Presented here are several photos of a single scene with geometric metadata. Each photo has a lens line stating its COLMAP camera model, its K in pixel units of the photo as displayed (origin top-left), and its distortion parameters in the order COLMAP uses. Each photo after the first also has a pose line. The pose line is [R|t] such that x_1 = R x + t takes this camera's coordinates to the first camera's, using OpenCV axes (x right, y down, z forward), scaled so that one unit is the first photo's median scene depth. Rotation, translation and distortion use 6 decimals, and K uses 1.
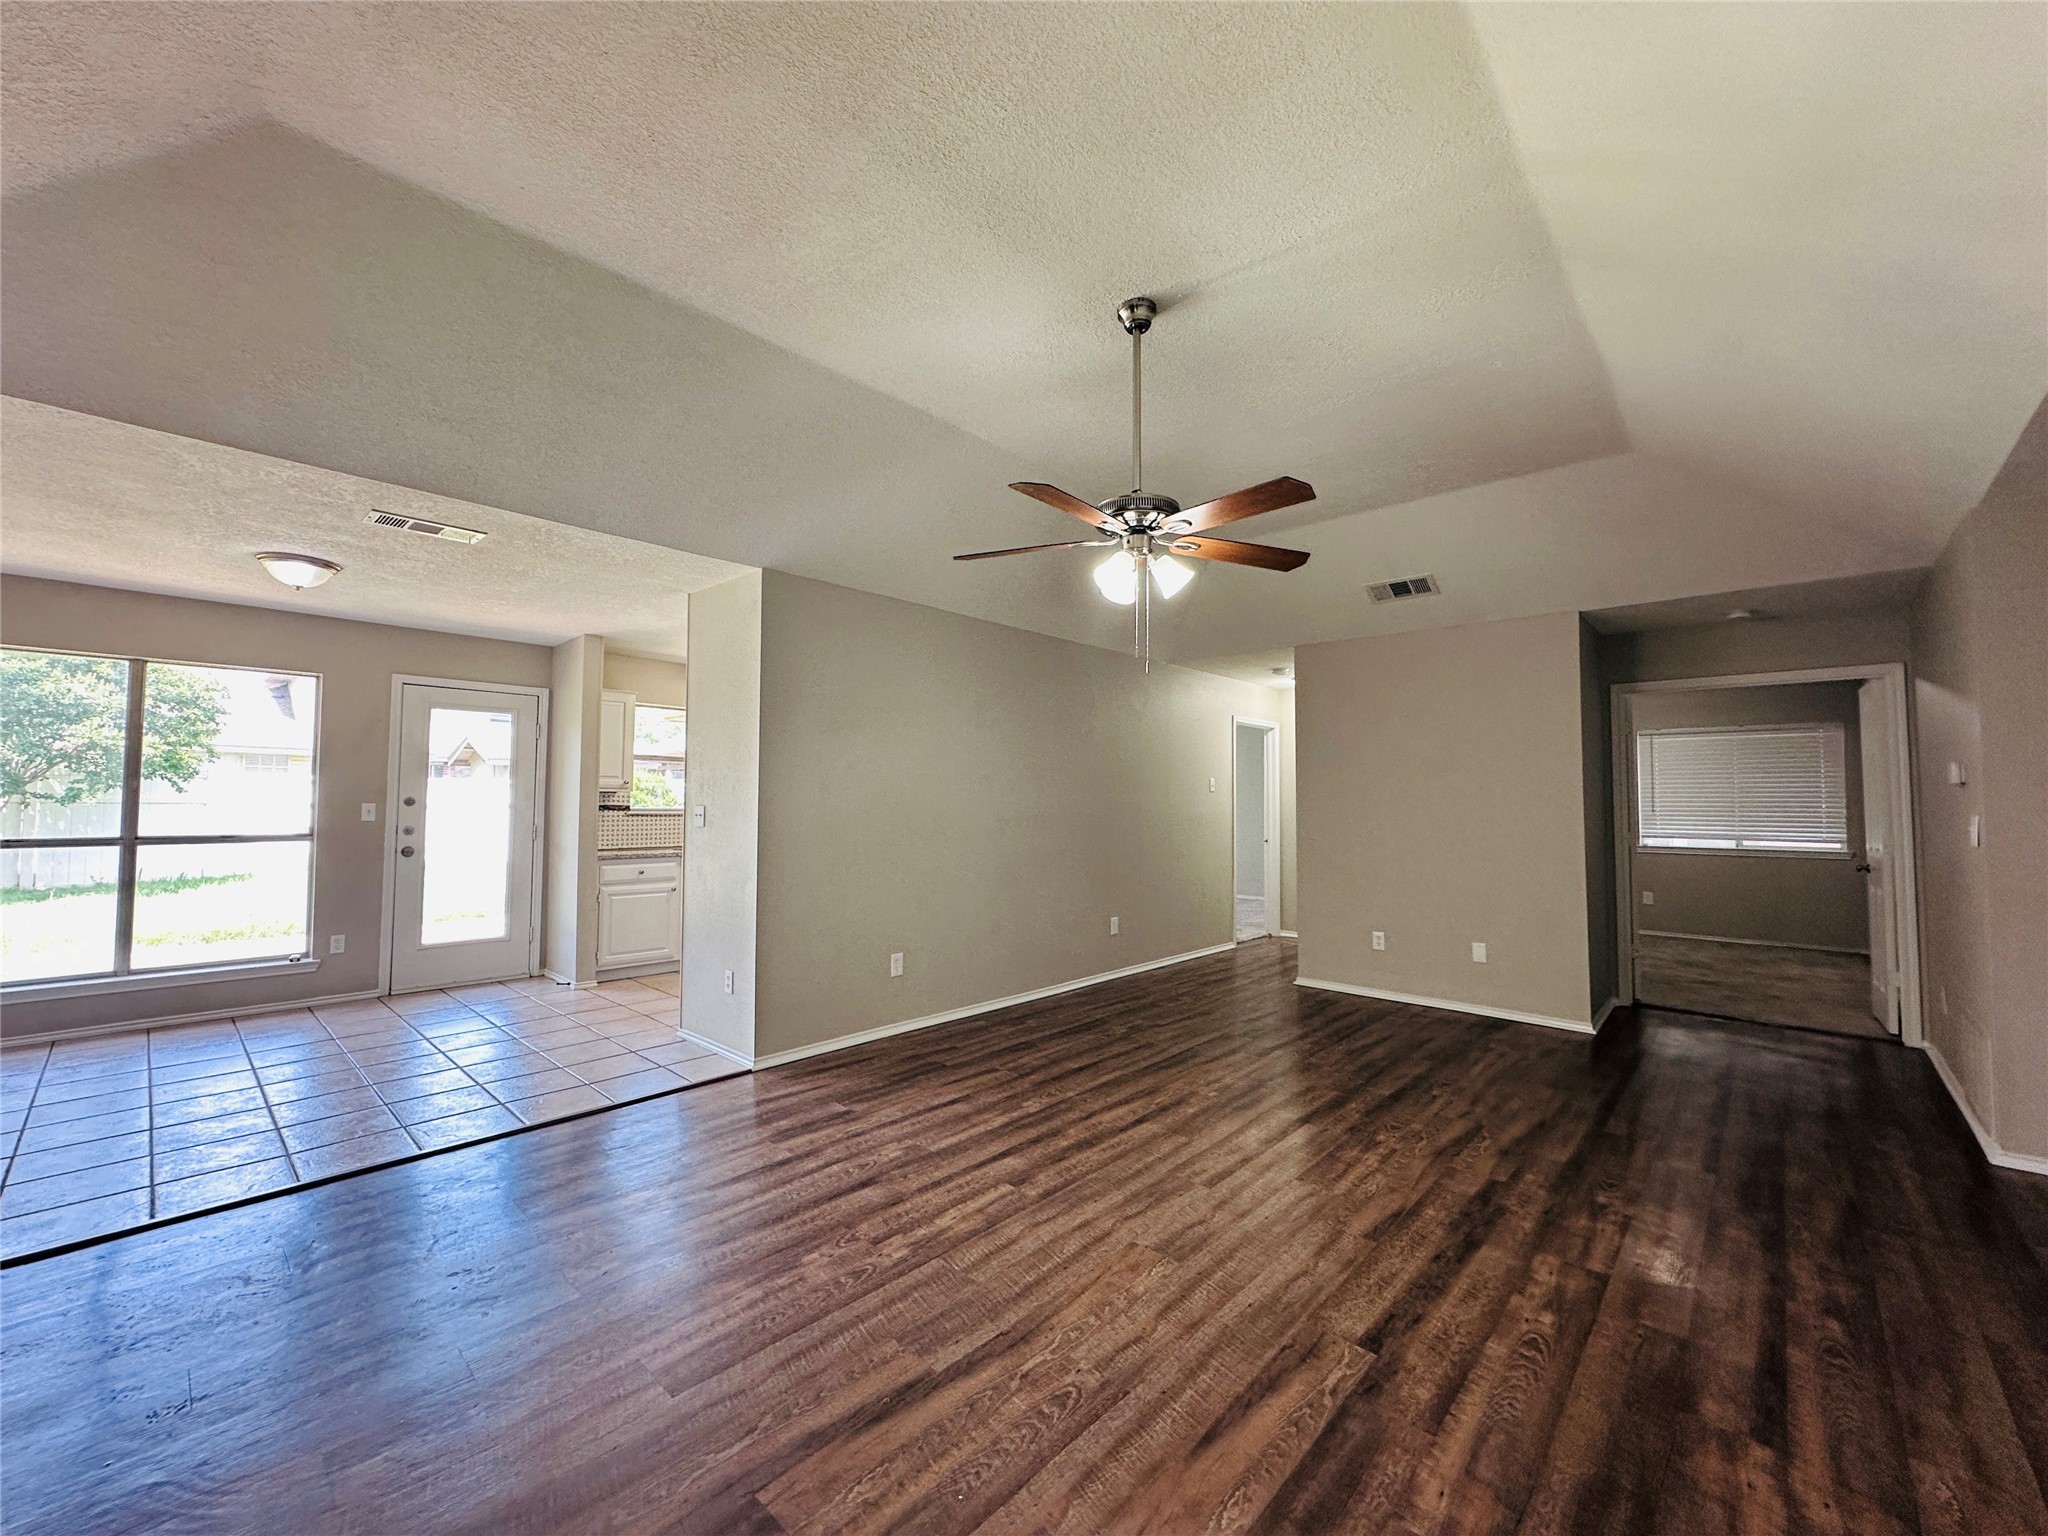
lens RADIAL K [[816.8, 0, 1030.7], [0, 816.8, 766.8], [0, 0, 1]] dist [-0.003341, -0.000465]
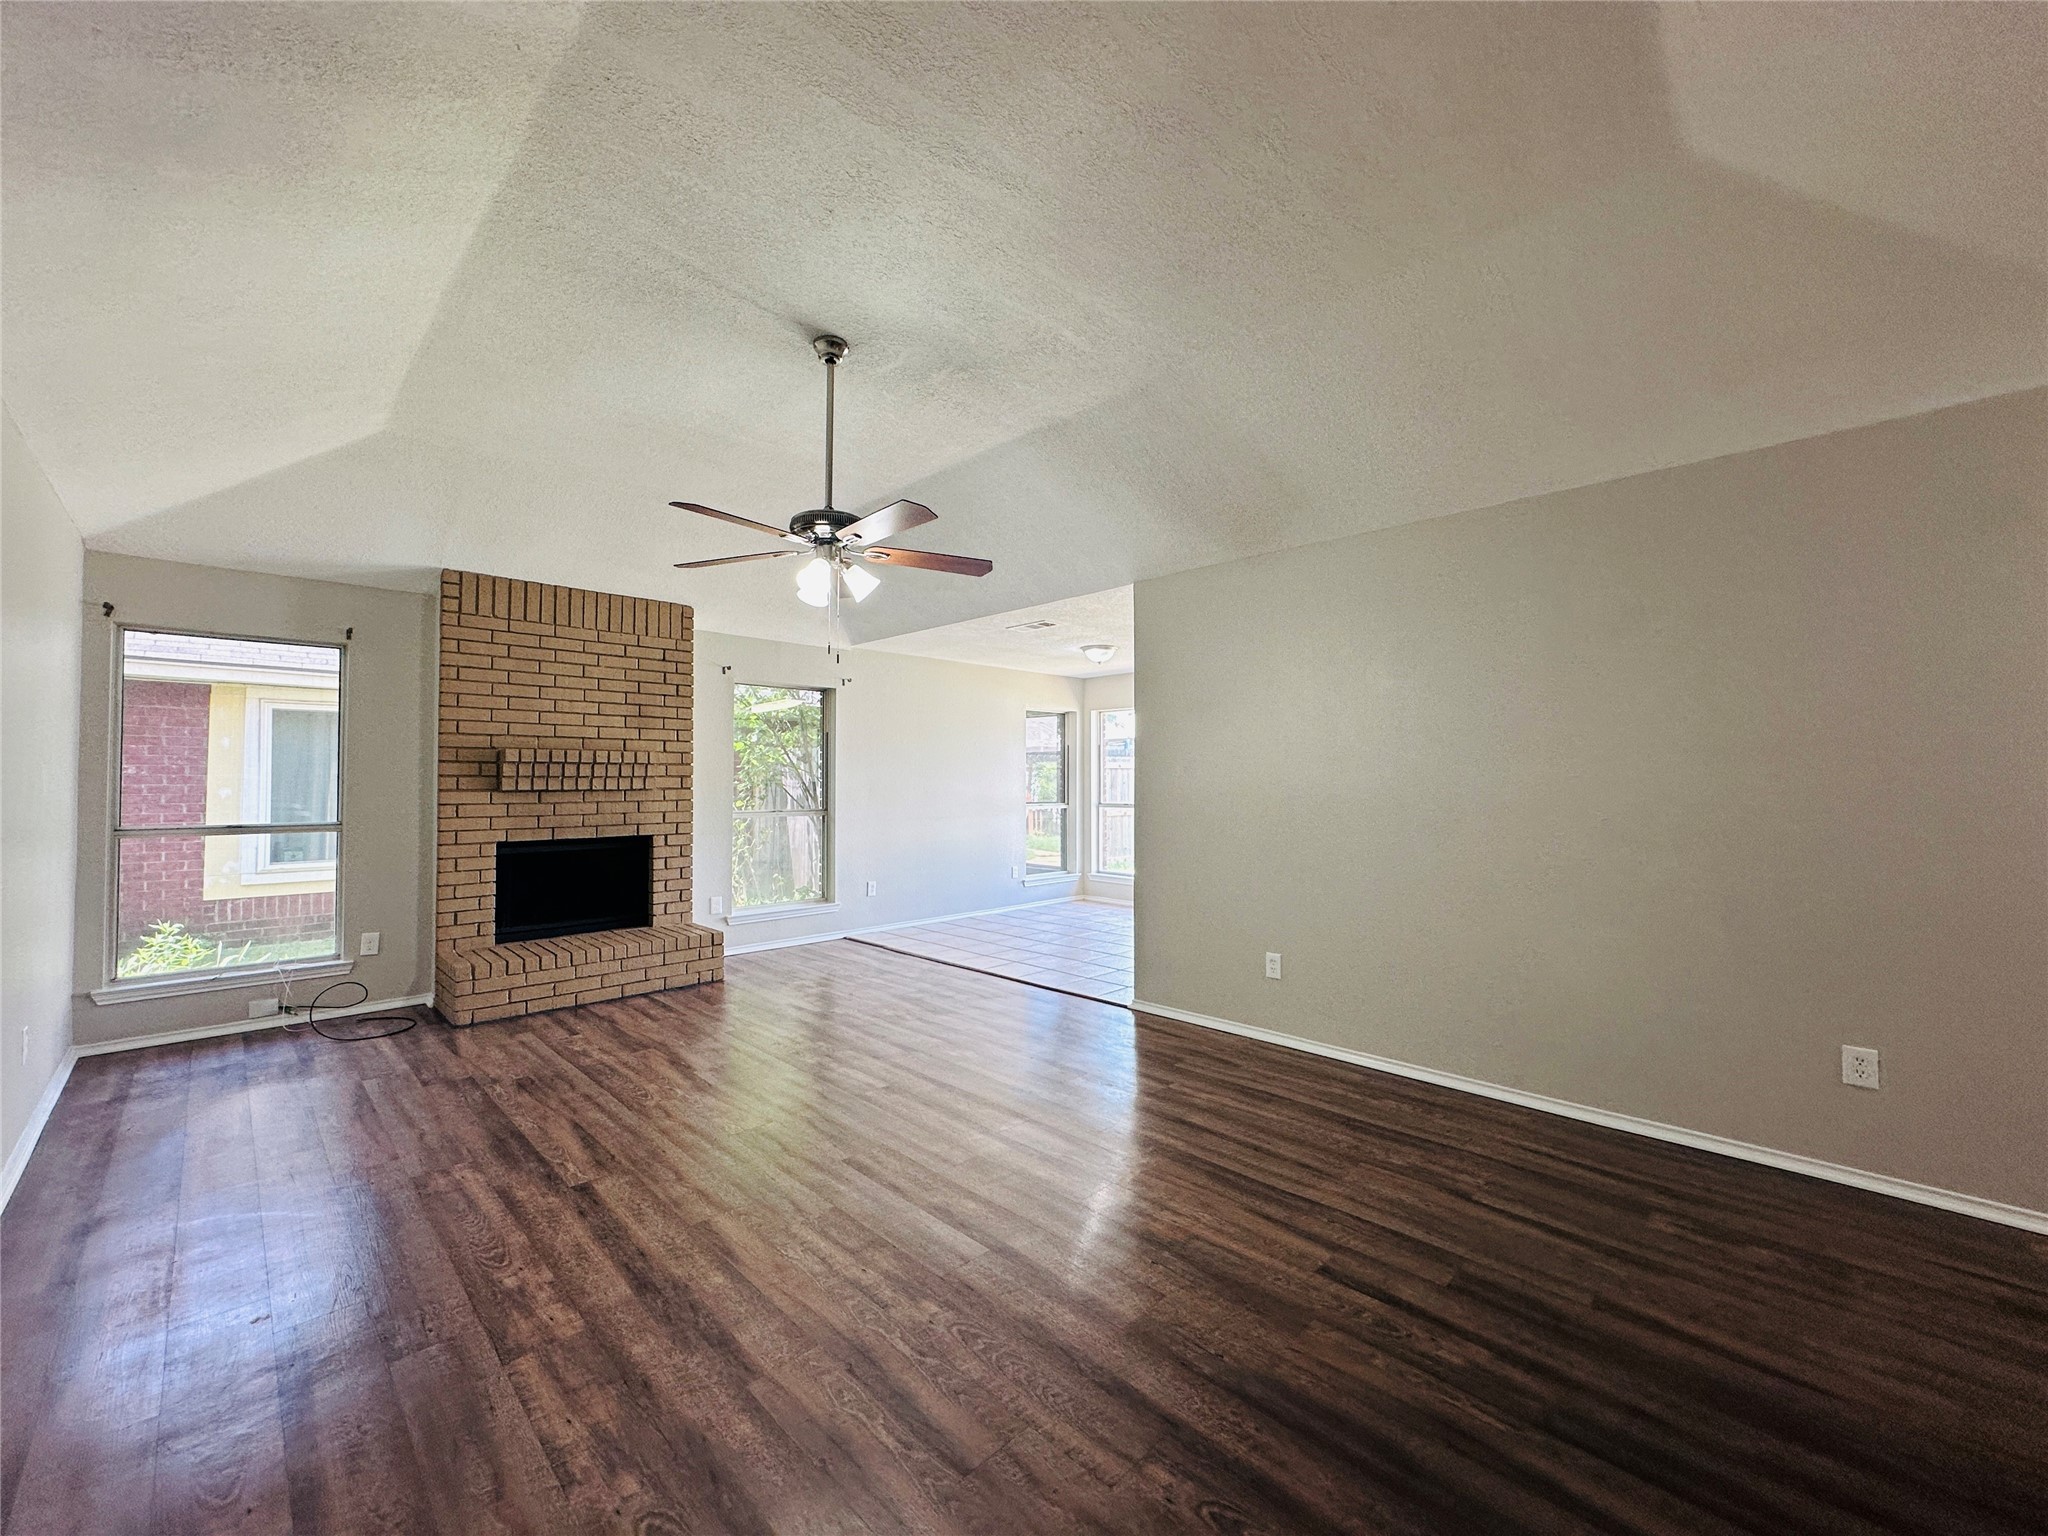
lens RADIAL K [[816.8, 0, 1027.6], [0, 816.8, 772.0], [0, 0, 1]] dist [-0.003341, -0.000465]
pose [[-0.043113, -0.019190, -0.998886, 1.419228], [0.041229, 0.998930, -0.020971, 0.073127], [0.998219, -0.042087, -0.042275, 1.486633]]
